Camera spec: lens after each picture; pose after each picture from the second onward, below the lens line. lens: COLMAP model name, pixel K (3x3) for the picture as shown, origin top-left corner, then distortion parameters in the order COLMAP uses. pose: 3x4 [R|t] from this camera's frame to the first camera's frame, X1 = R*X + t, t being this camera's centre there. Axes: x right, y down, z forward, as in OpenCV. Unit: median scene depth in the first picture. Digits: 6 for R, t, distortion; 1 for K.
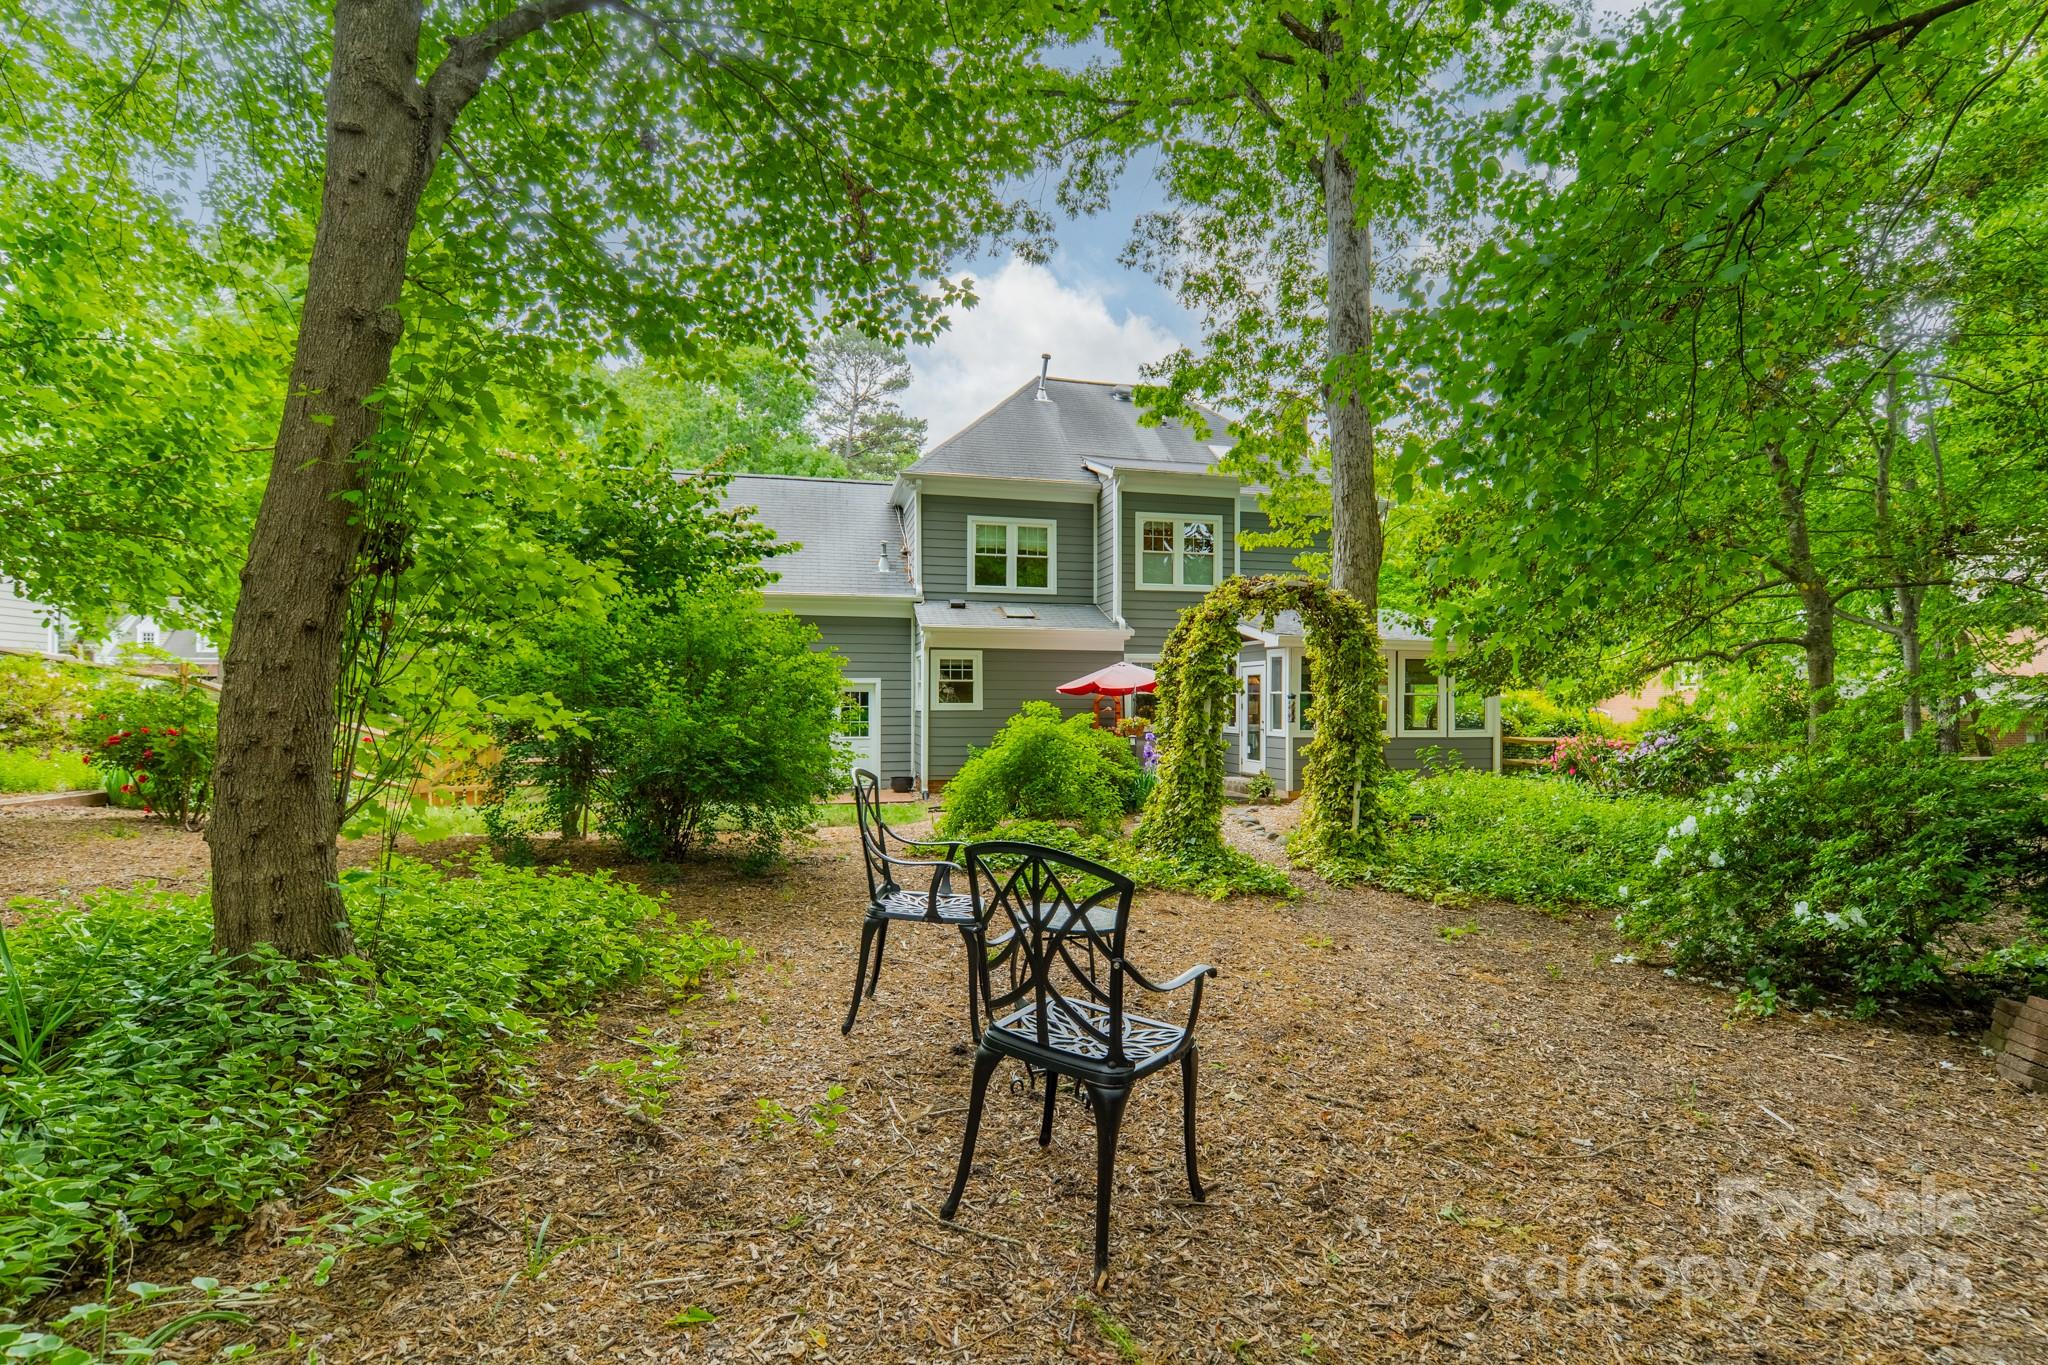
lens RADIAL K [[938.5, 0, 1020.6], [0, 938.5, 682.5], [0, 0, 1]] dist [0.000941, 0.000001]
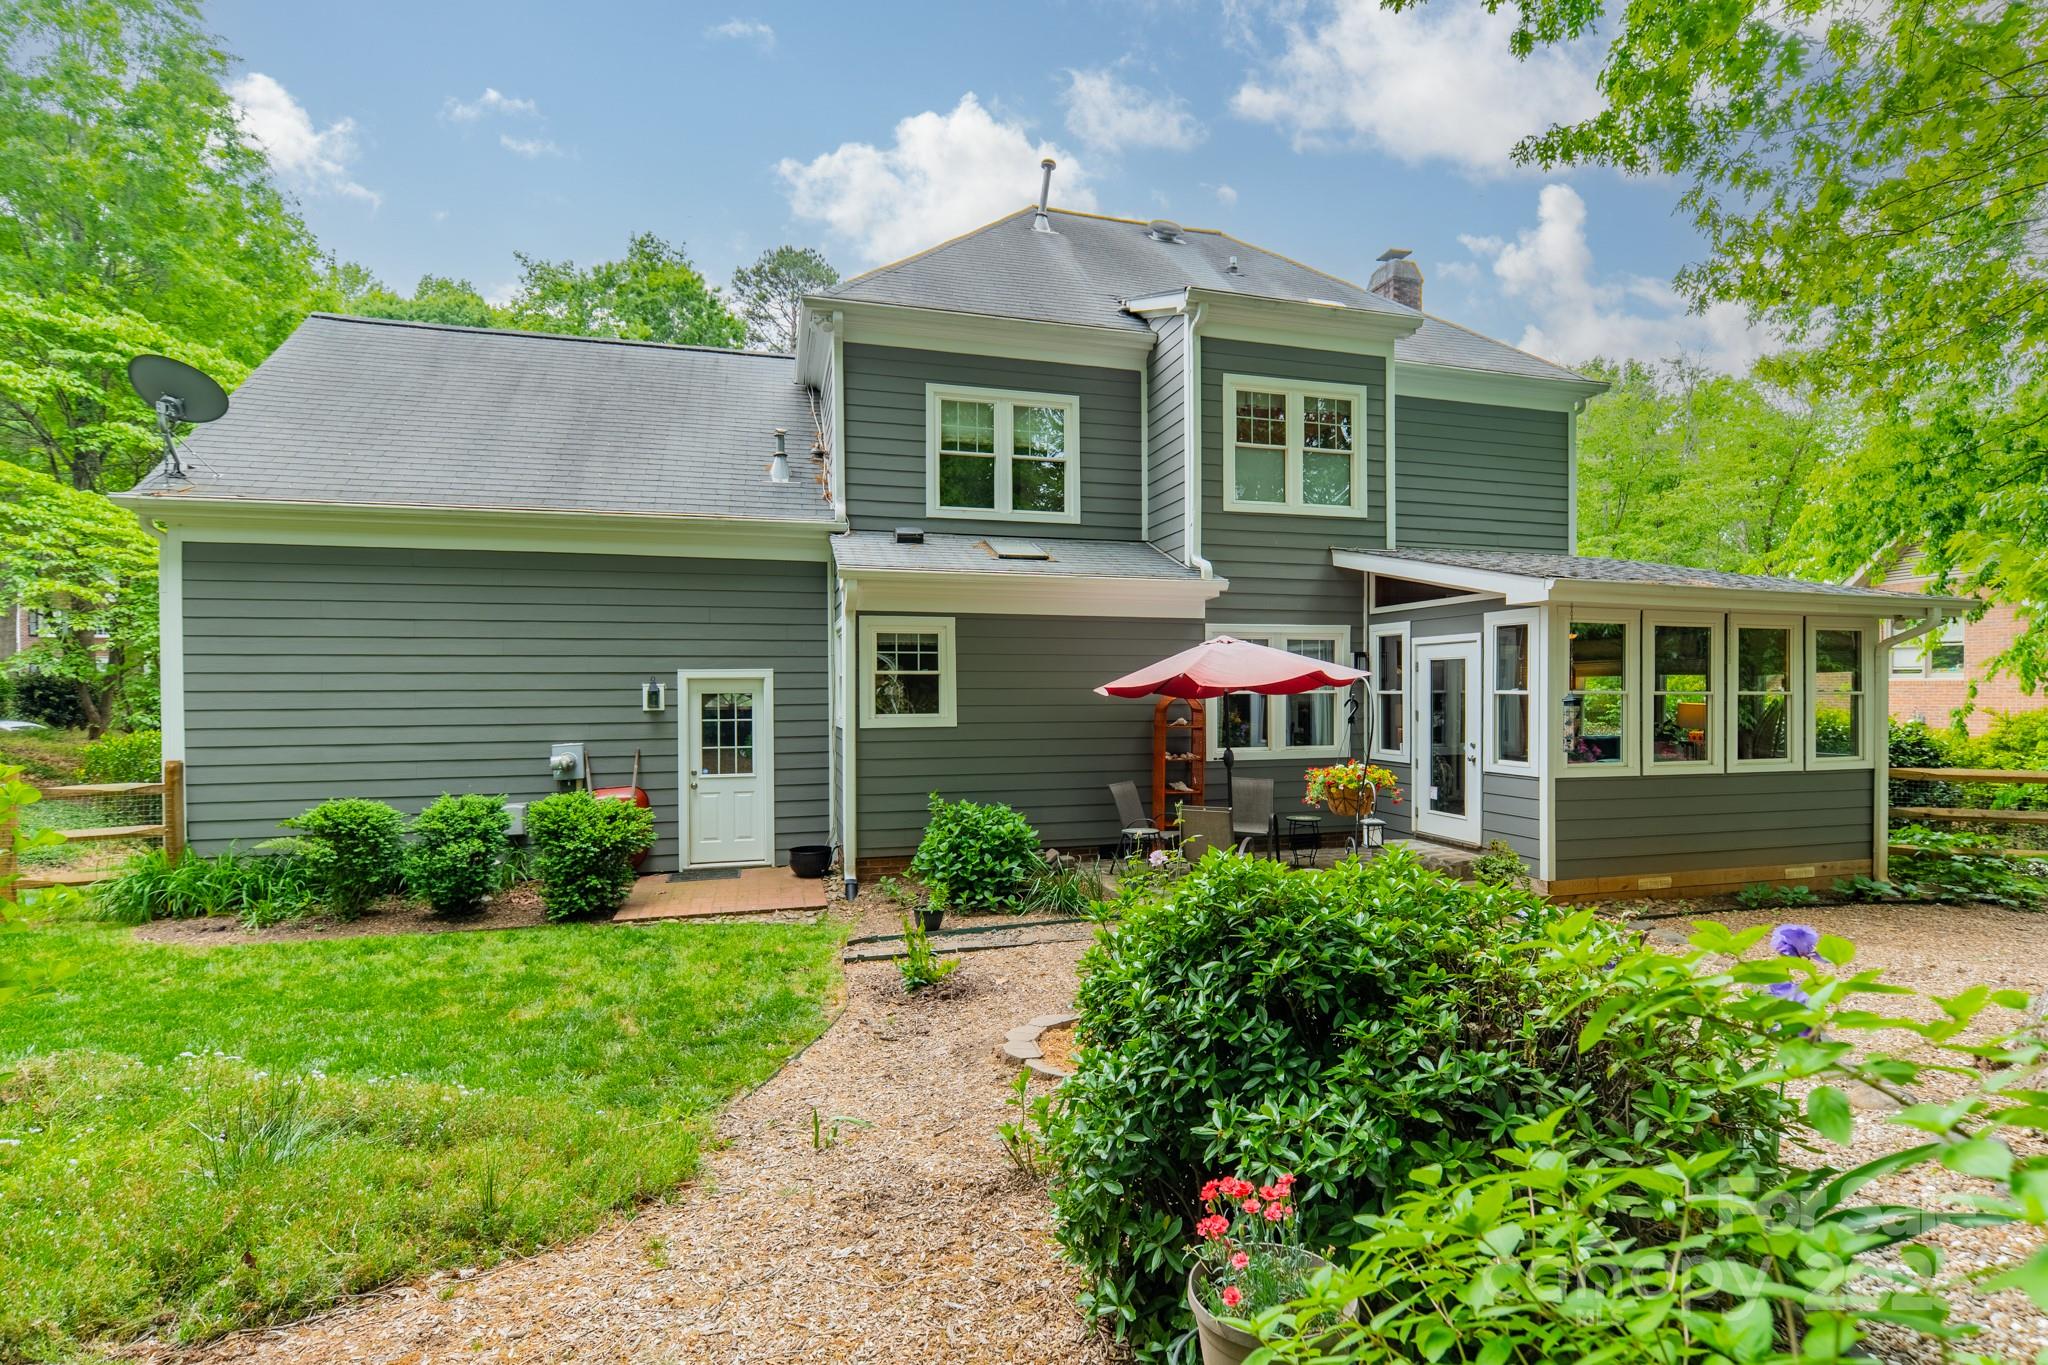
lens RADIAL K [[938.5, 0, 1034.3], [0, 938.5, 688.3], [0, 0, 1]] dist [0.000941, 0.000001]
pose [[0.998542, -0.007639, 0.053435, -0.023329], [0.006784, 0.999846, 0.016159, -0.001443], [-0.053550, -0.015773, 0.998441, 0.434085]]
